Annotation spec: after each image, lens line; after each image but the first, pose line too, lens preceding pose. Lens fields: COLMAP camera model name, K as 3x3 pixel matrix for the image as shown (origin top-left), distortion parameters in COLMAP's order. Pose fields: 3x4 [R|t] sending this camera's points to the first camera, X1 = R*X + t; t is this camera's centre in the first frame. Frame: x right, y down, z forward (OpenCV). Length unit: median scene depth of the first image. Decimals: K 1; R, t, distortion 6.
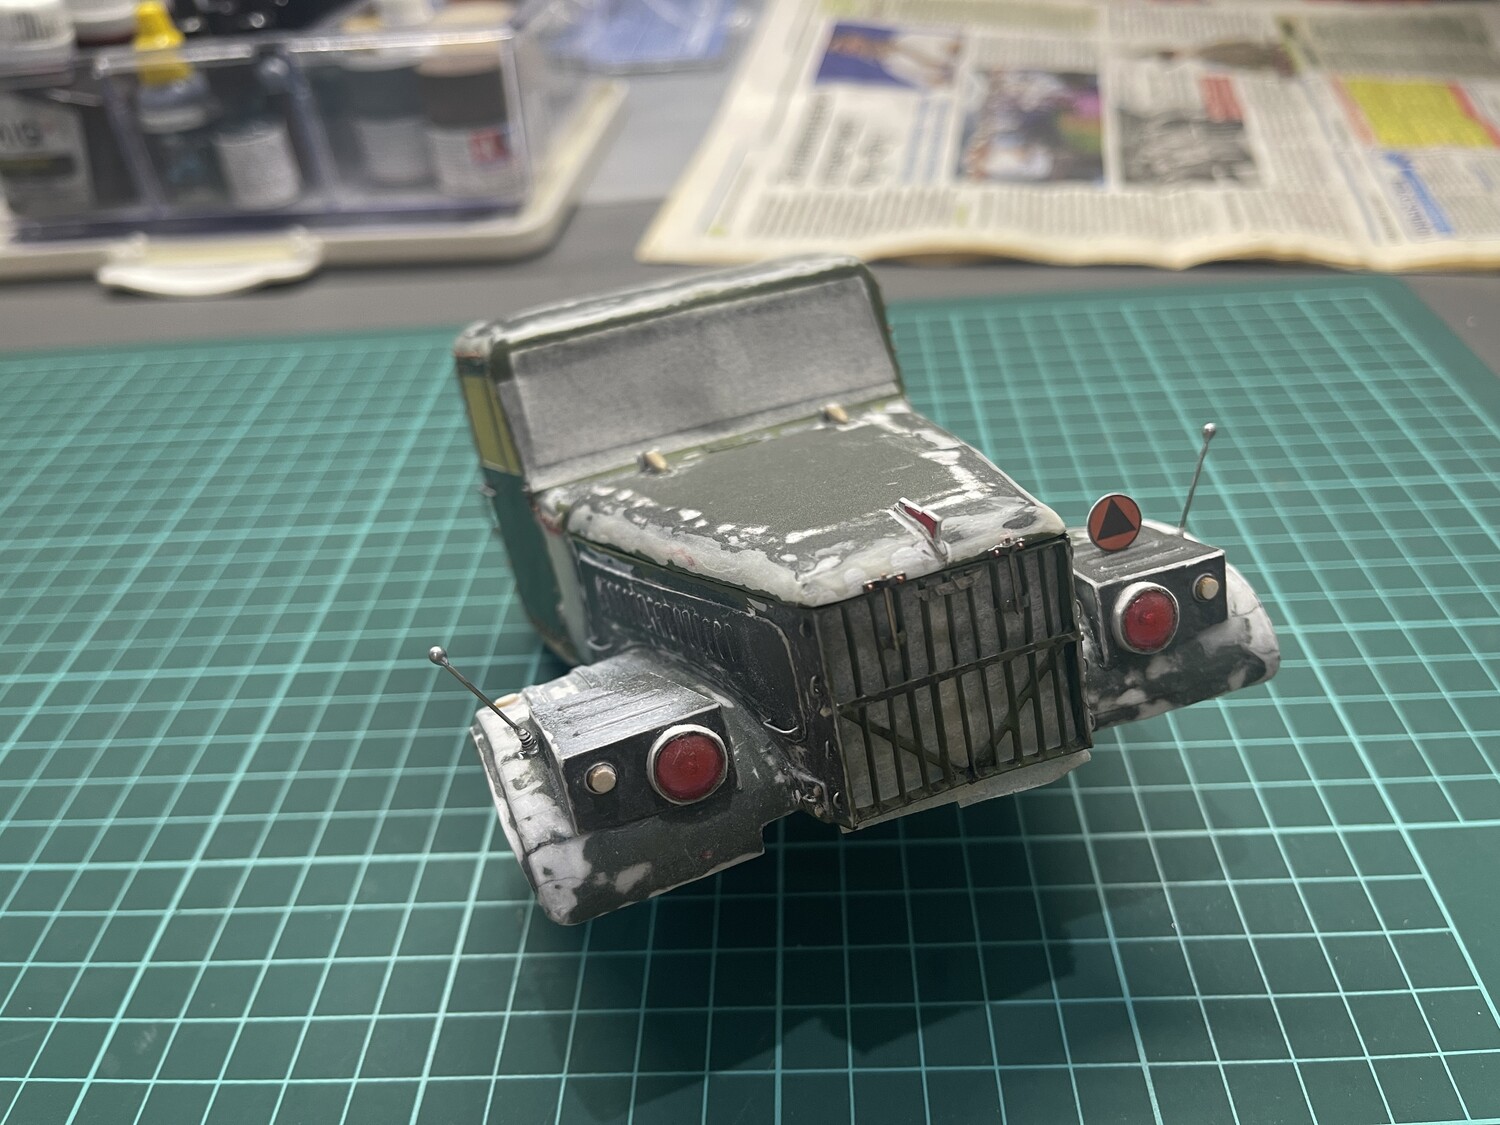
lens RADIAL K [[1180.5, 0, 750.0], [0, 1180.5, 562.5], [0, 0, 1]] dist [0.033582, -0.100913]
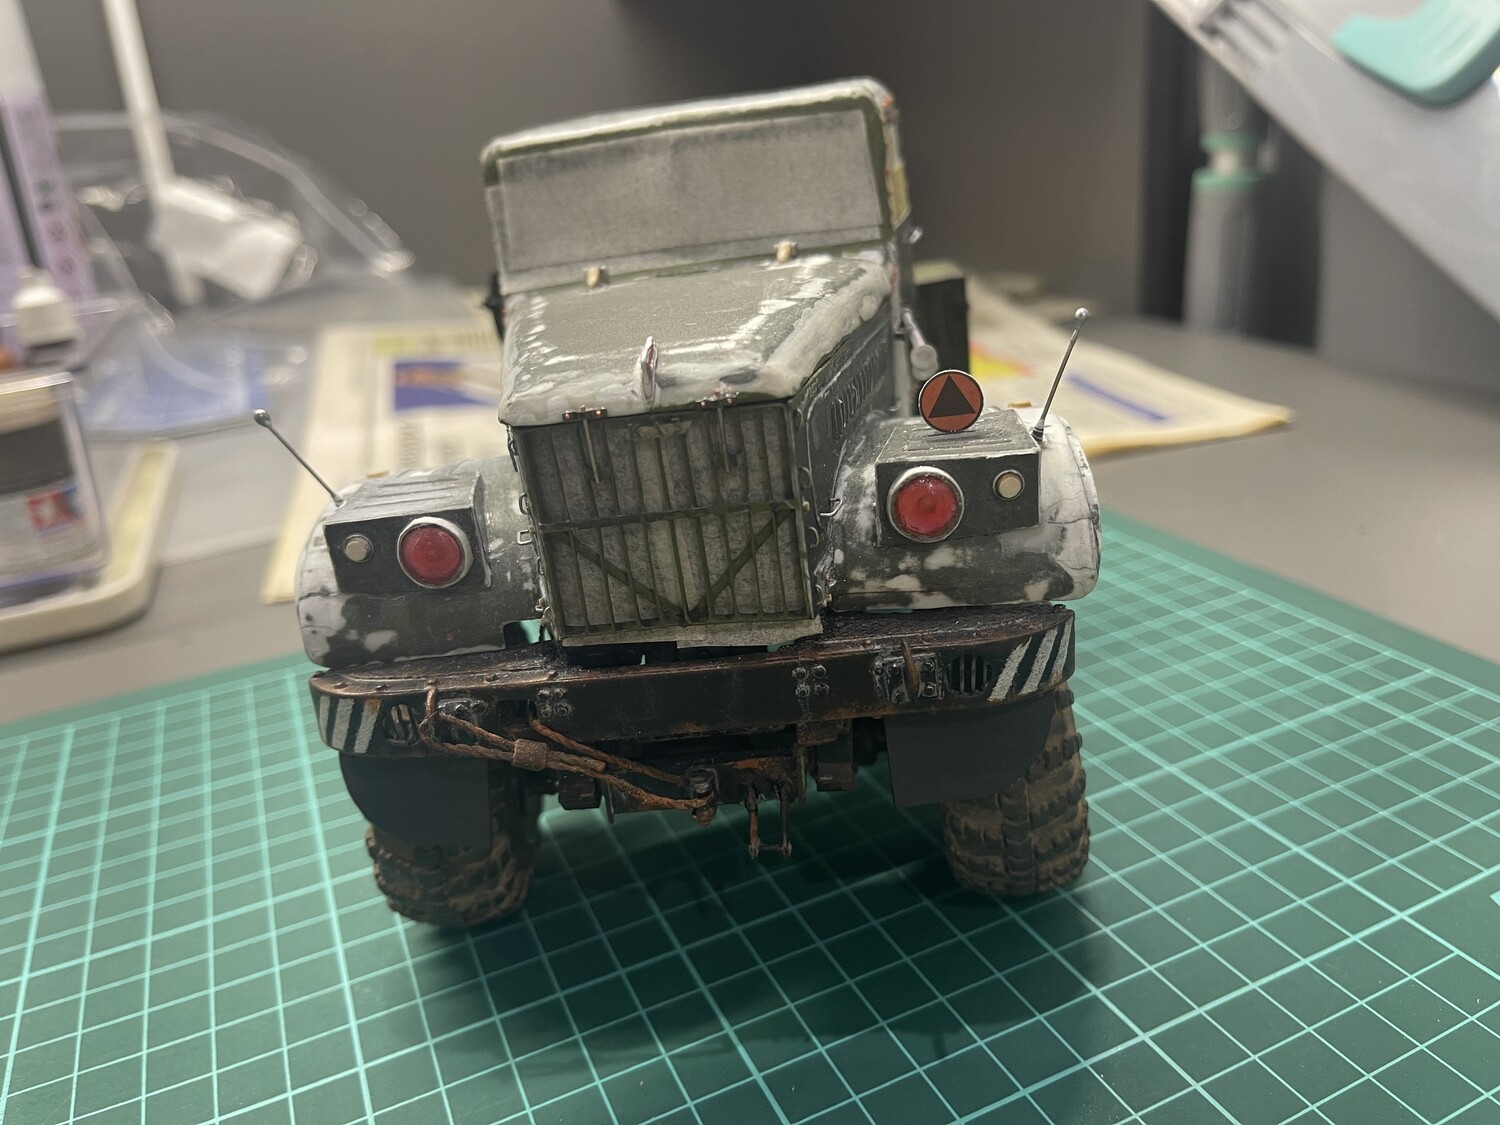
lens RADIAL K [[1177.9, 0, 750.0], [0, 1177.9, 562.5], [0, 0, 1]] dist [-0.023443, -0.005476]
pose [[0.926501, 0.199123, -0.319290, 0.449864], [-0.151070, 0.973963, 0.169038, -0.039887], [0.344636, -0.108379, 0.932459, 0.060636]]
